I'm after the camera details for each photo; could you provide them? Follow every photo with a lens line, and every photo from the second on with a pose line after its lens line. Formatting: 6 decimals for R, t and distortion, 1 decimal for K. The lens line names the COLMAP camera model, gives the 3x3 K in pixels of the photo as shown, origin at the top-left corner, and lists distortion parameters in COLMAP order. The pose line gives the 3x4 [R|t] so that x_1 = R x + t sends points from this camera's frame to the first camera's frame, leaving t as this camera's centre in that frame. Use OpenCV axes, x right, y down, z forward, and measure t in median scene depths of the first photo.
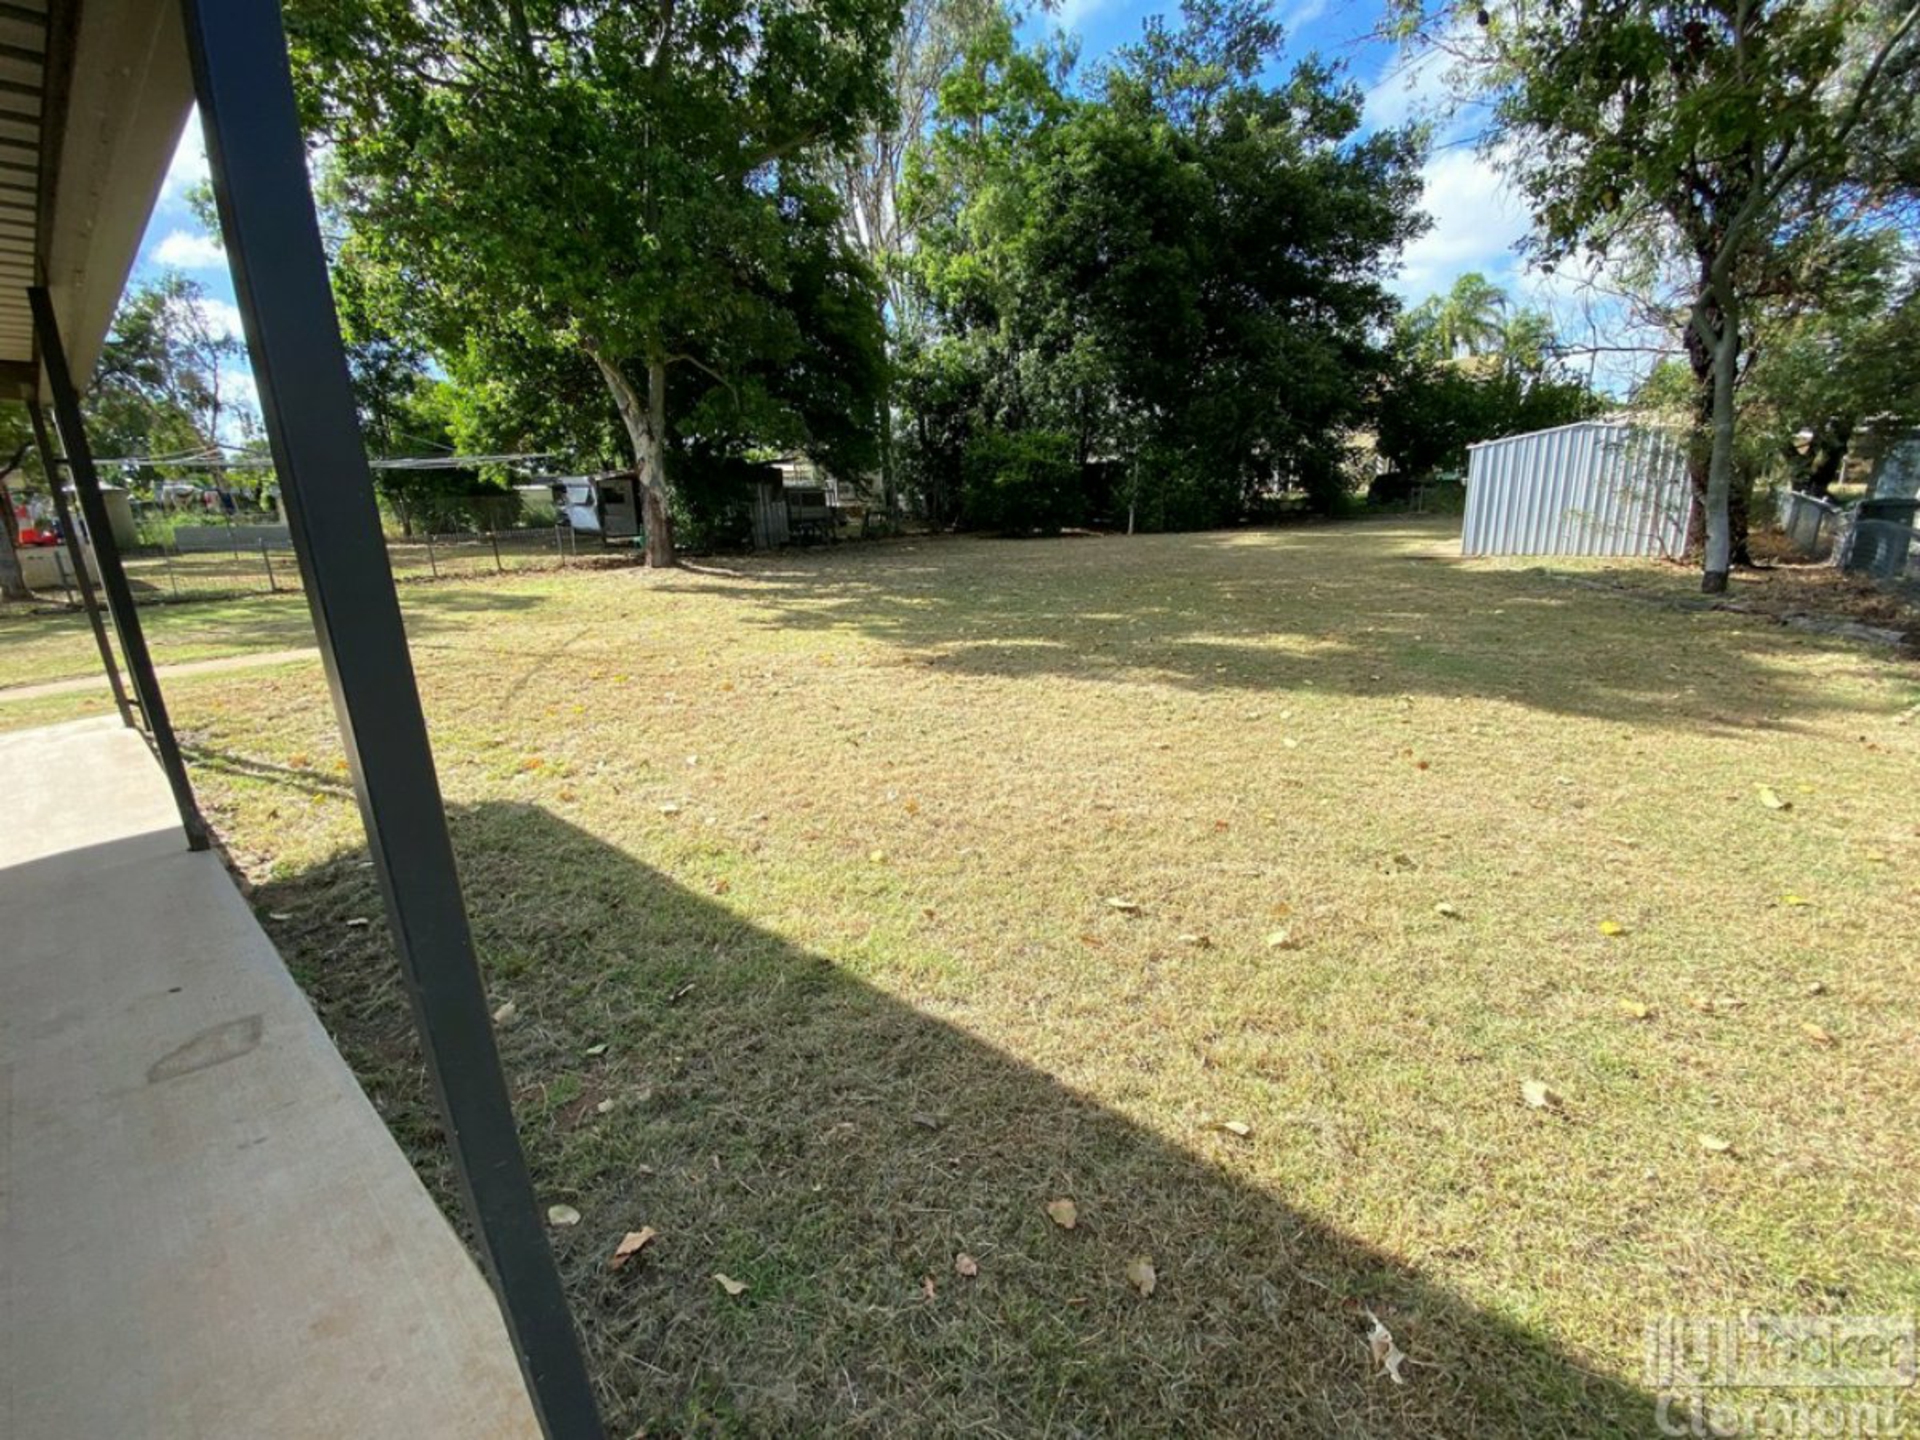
lens RADIAL K [[771.9, 0, 960.0], [0, 771.9, 720.0], [0, 0, 1]] dist [-0.007768, -0.000277]
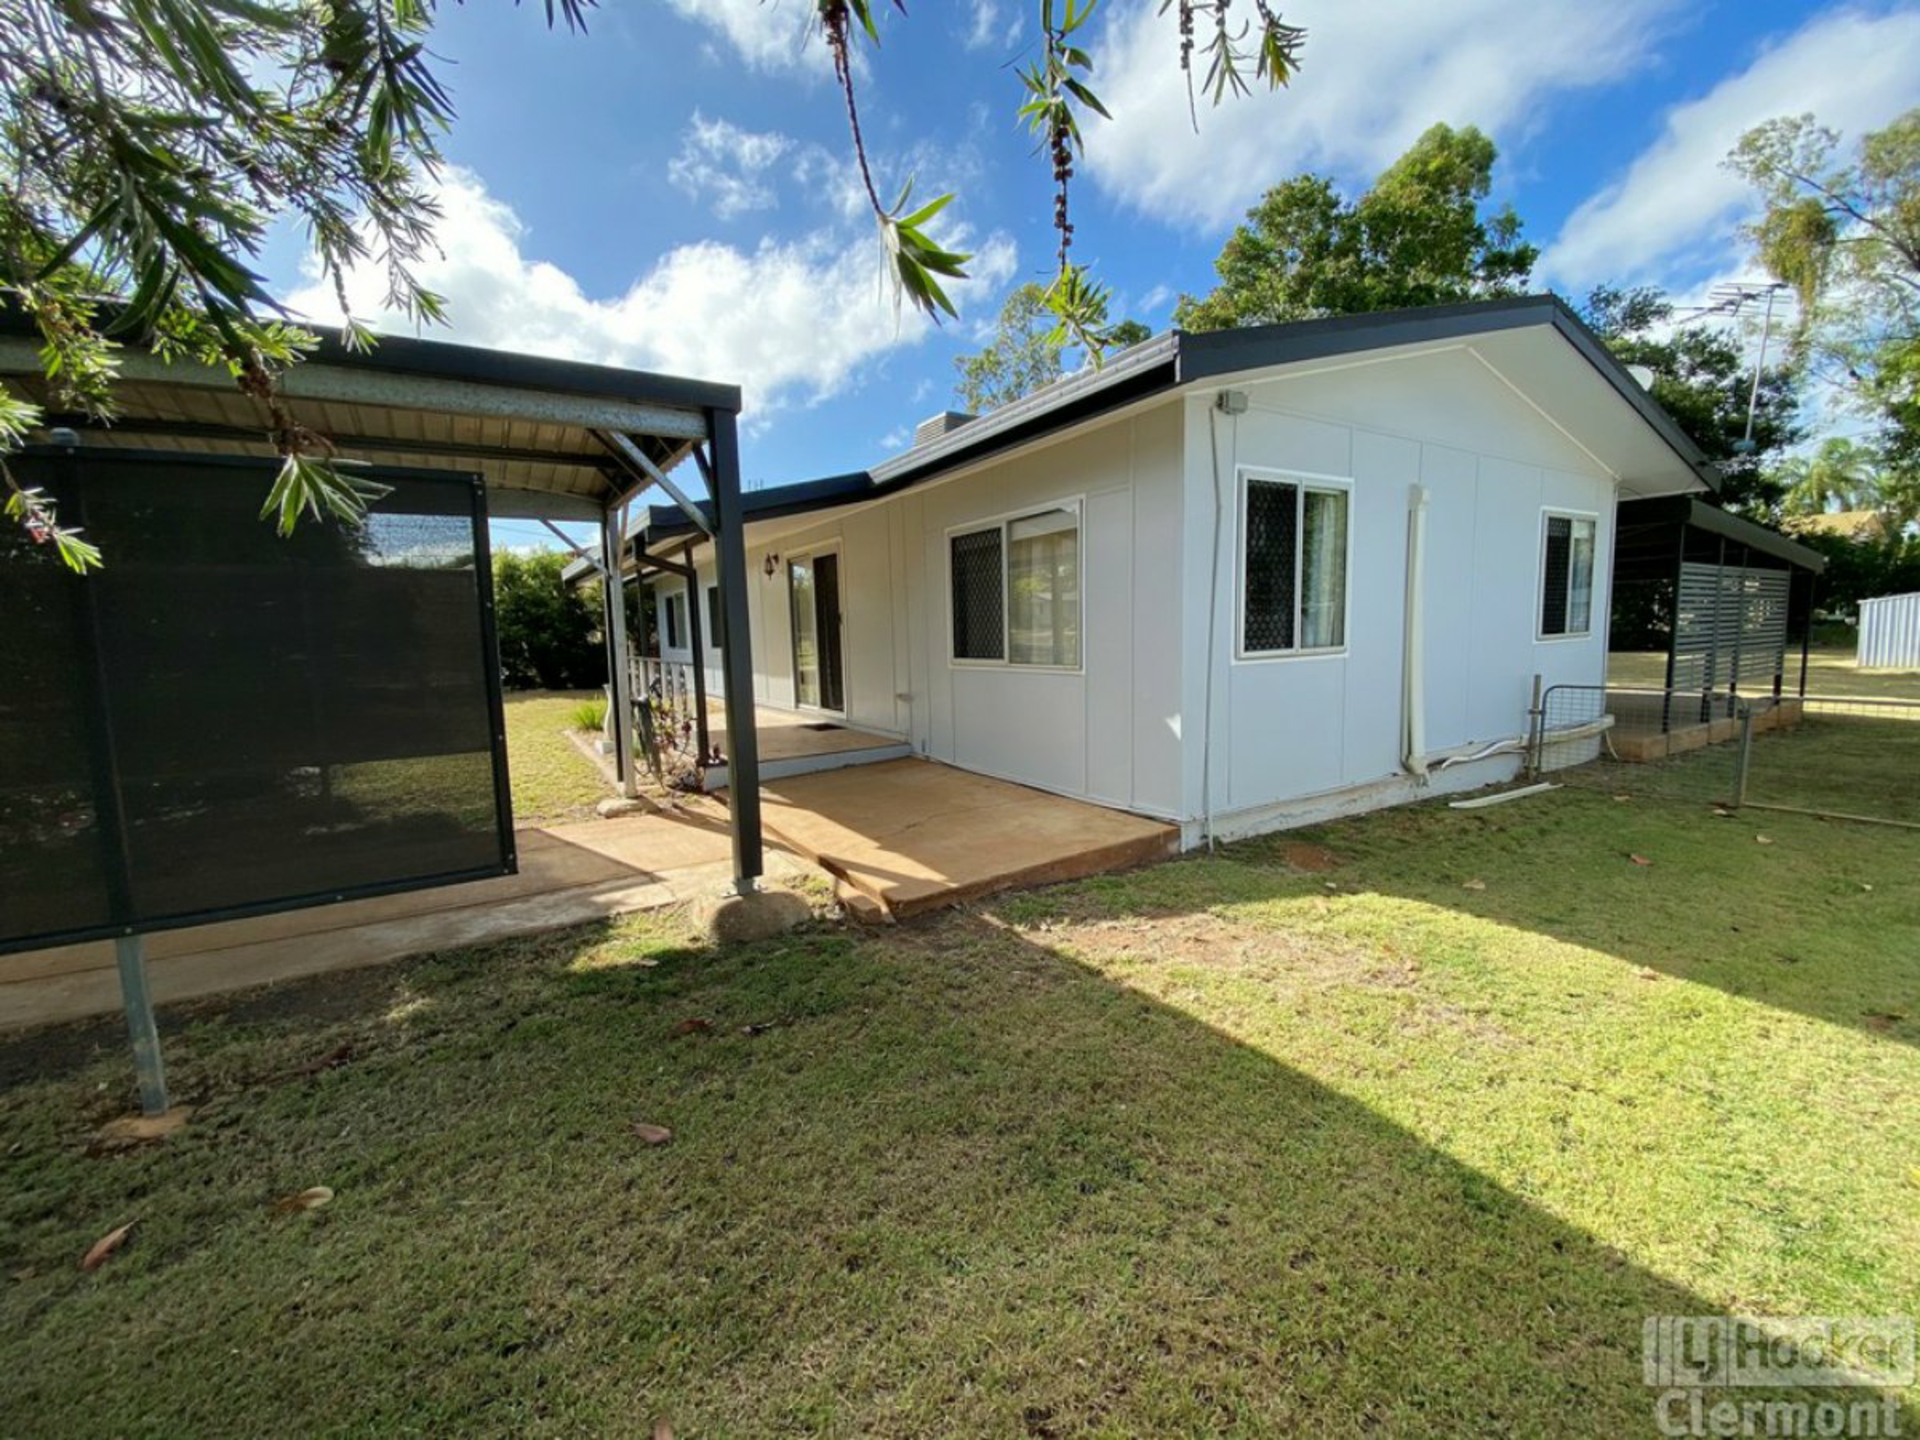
lens RADIAL K [[771.9, 0, 960.0], [0, 771.9, 720.0], [0, 0, 1]] dist [-0.007768, -0.000277]
pose [[0.961715, 0.048845, -0.269664, -0.457718], [-0.083476, 0.989441, -0.118486, 0.162198], [0.261029, 0.136461, 0.955637, -0.643910]]
